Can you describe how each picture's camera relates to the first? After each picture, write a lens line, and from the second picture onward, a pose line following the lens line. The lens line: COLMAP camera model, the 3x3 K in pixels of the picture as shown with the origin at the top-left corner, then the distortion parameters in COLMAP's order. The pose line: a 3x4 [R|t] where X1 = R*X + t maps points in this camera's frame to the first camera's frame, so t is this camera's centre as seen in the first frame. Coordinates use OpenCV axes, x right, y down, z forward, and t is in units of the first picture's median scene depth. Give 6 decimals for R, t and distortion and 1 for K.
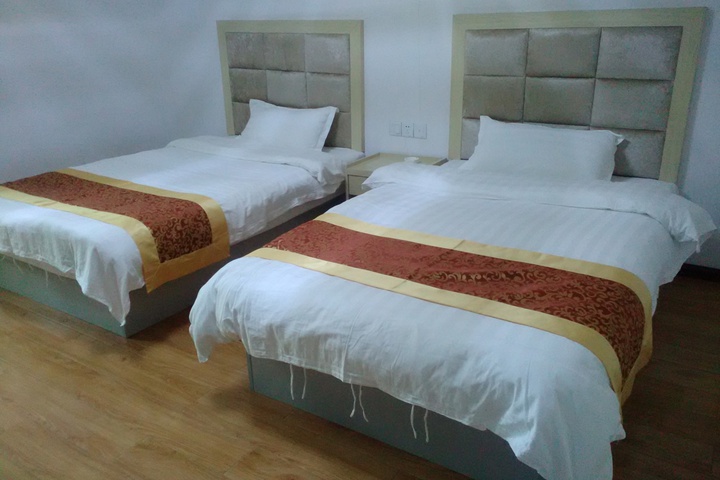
lens RADIAL K [[582.0, 0, 358.5], [0, 582.0, 246.0], [0, 0, 1]] dist [0.094135, -0.161857]
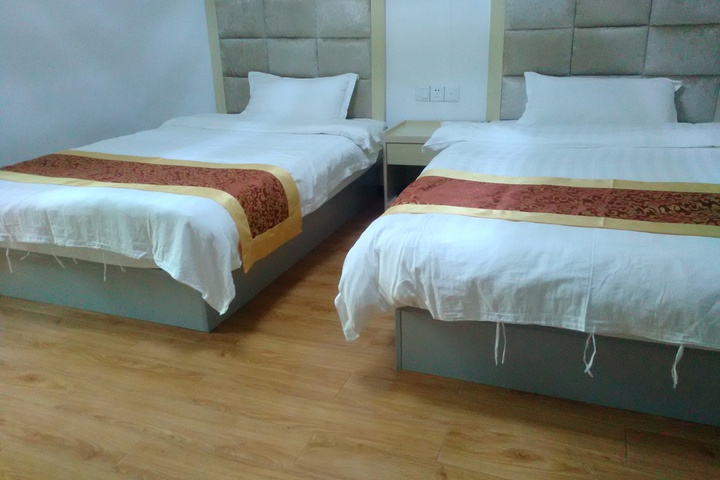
lens RADIAL K [[582.0, 0, 358.5], [0, 582.0, 246.0], [0, 0, 1]] dist [0.094135, -0.161857]
pose [[0.980048, -0.082107, 0.181008, -0.326540], [0.083577, 0.996501, -0.000496, 0.050945], [-0.180334, 0.015614, 0.983482, 0.131502]]
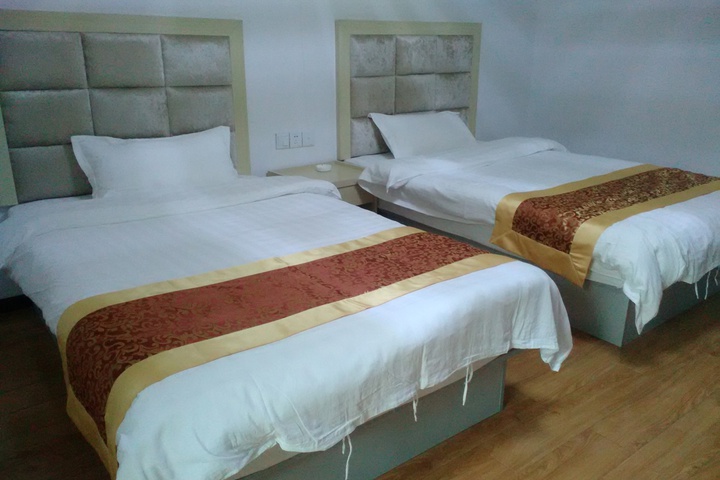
lens RADIAL K [[582.0, 0, 358.5], [0, 582.0, 246.0], [0, 0, 1]] dist [0.094135, -0.161857]
pose [[0.334517, -0.284061, 0.898559, -1.081043], [0.335323, 0.926966, 0.168206, -0.231502], [-0.880714, 0.245039, 0.405338, 0.804688]]
